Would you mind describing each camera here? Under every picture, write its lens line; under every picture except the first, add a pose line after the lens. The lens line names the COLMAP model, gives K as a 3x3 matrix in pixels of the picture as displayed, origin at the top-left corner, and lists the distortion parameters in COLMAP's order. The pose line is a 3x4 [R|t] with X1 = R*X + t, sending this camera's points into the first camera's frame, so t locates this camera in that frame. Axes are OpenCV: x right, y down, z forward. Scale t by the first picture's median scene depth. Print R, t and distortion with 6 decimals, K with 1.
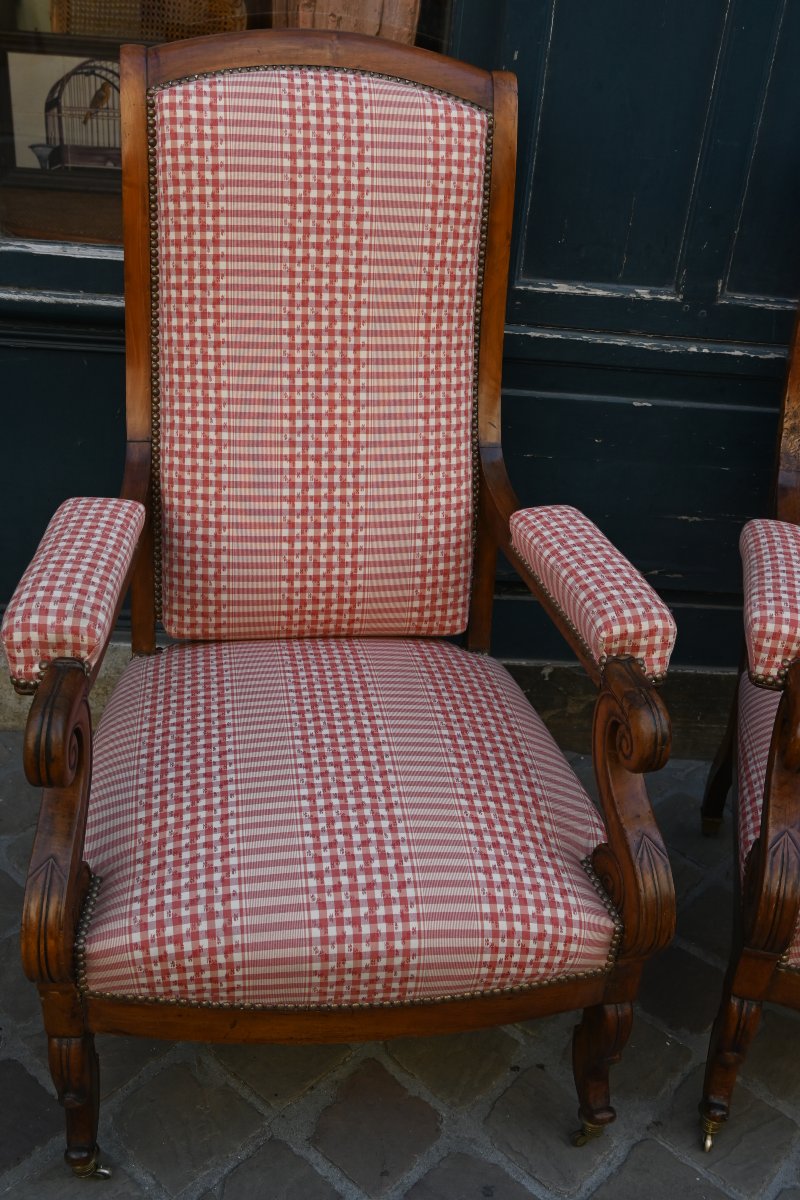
lens RADIAL K [[1241.2, 0, 398.0], [0, 1241.2, 599.9], [0, 0, 1]] dist [-0.001506, -0.009957]
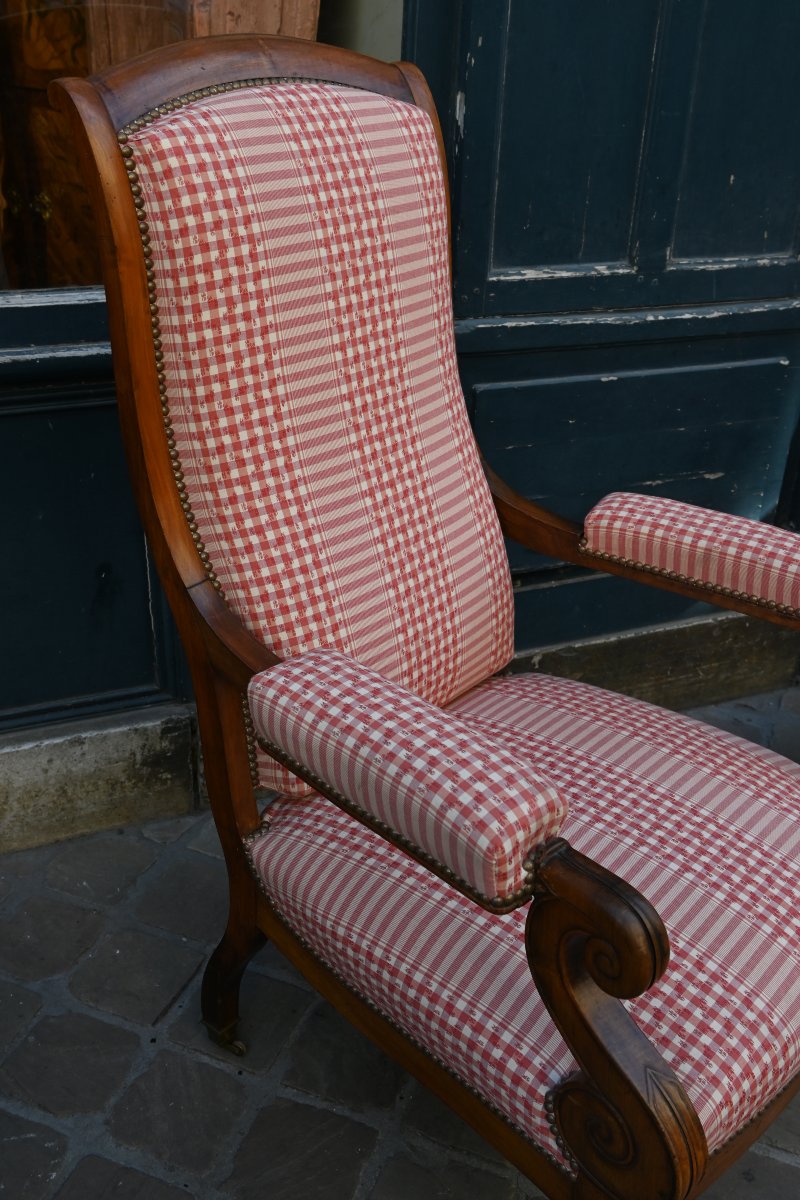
lens RADIAL K [[1241.2, 0, 398.0], [0, 1241.2, 599.9], [0, 0, 1]] dist [-0.001506, -0.009957]
pose [[0.745982, -0.351515, 0.565639, -0.607440], [0.334666, 0.932187, 0.137936, -0.199615], [-0.575768, 0.086402, 0.813035, 0.322719]]
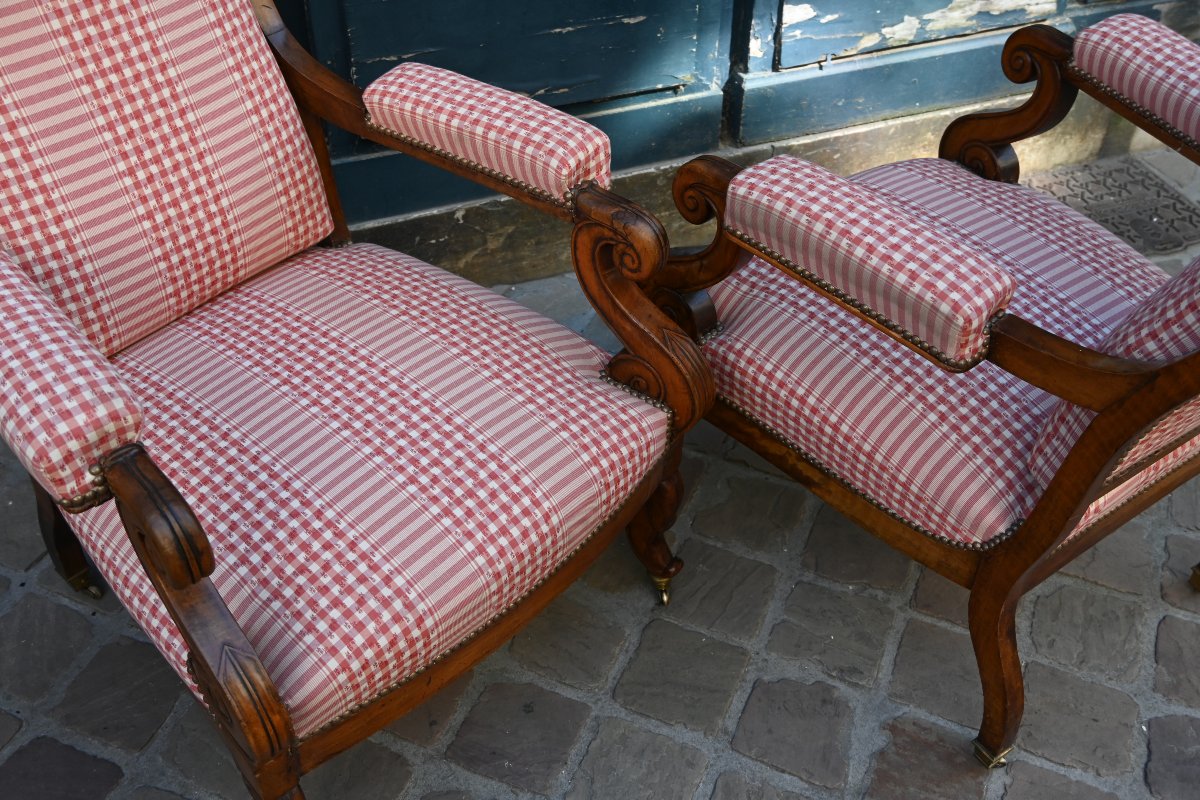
lens RADIAL K [[1241.9, 0, 591.1], [0, 1241.9, 402.4], [0, 0, 1]] dist [-0.004638, 0.014089]
pose [[0.769918, -0.477615, 0.423214, -0.298520], [0.354807, 0.871628, 0.338197, -0.126866], [-0.530413, -0.110225, 0.840543, 0.094165]]
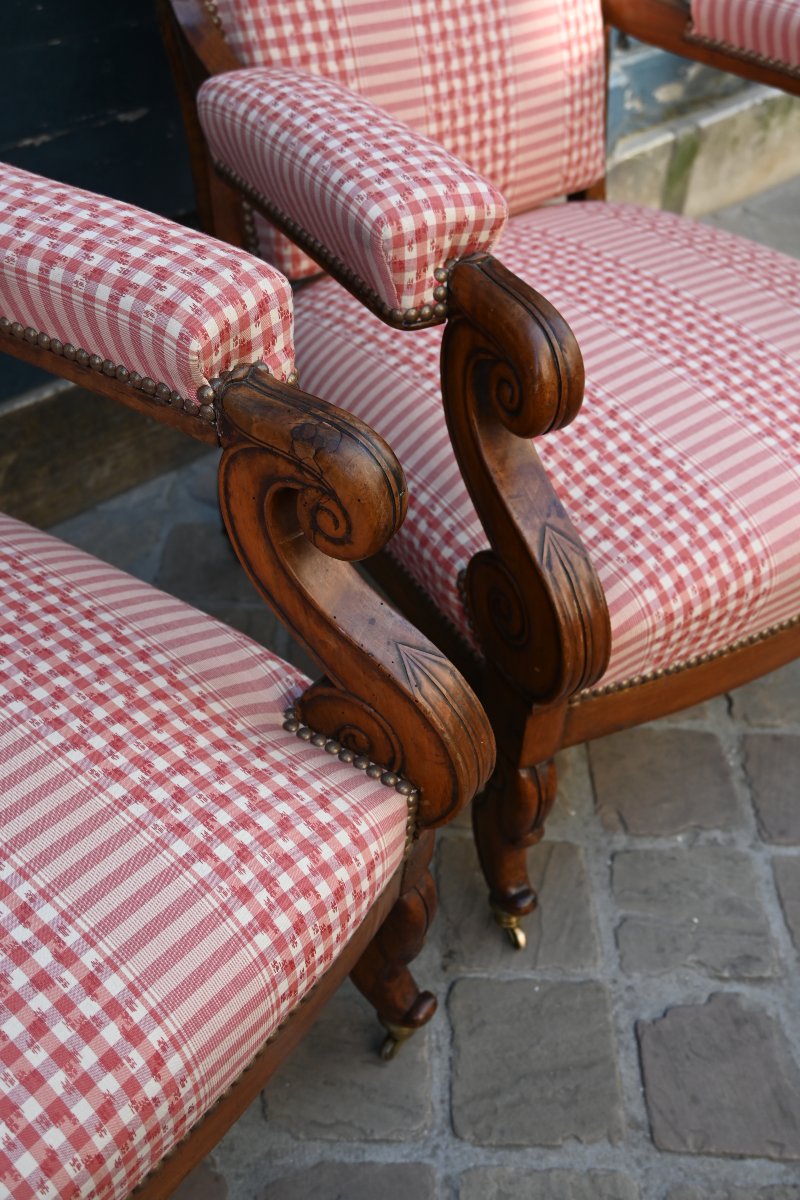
lens RADIAL K [[1241.9, 0, 400.0], [0, 1241.9, 600.0], [0, 0, 1]] dist [-0.004638, 0.014089]
pose [[0.743109, -0.484605, 0.461462, -0.050185], [0.346319, 0.868579, 0.354448, -0.028866], [-0.572584, -0.103581, 0.813277, 0.461233]]
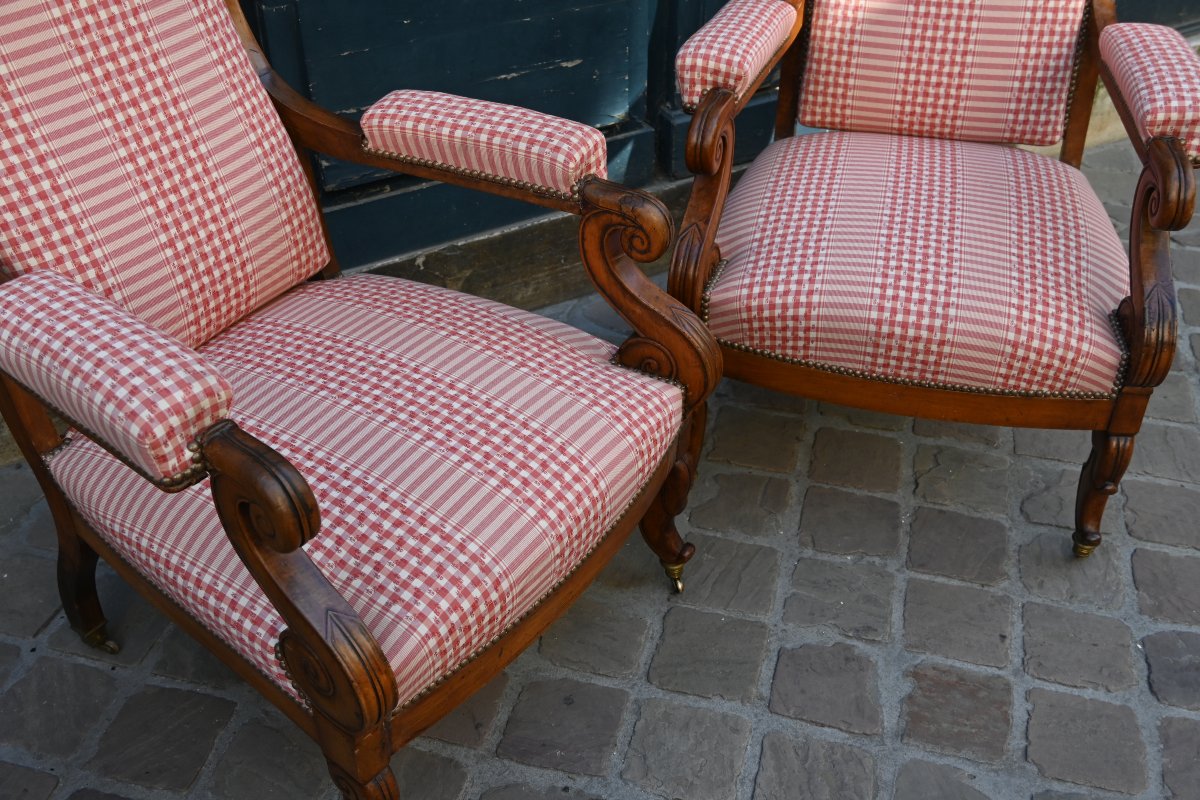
lens RADIAL K [[1241.9, 0, 591.1], [0, 1241.9, 402.4], [0, 0, 1]] dist [-0.004638, 0.014089]
pose [[0.666895, -0.508513, 0.544671, -0.461255], [0.412893, 0.860657, 0.297976, -0.097726], [-0.620299, 0.026172, 0.783929, 0.117657]]
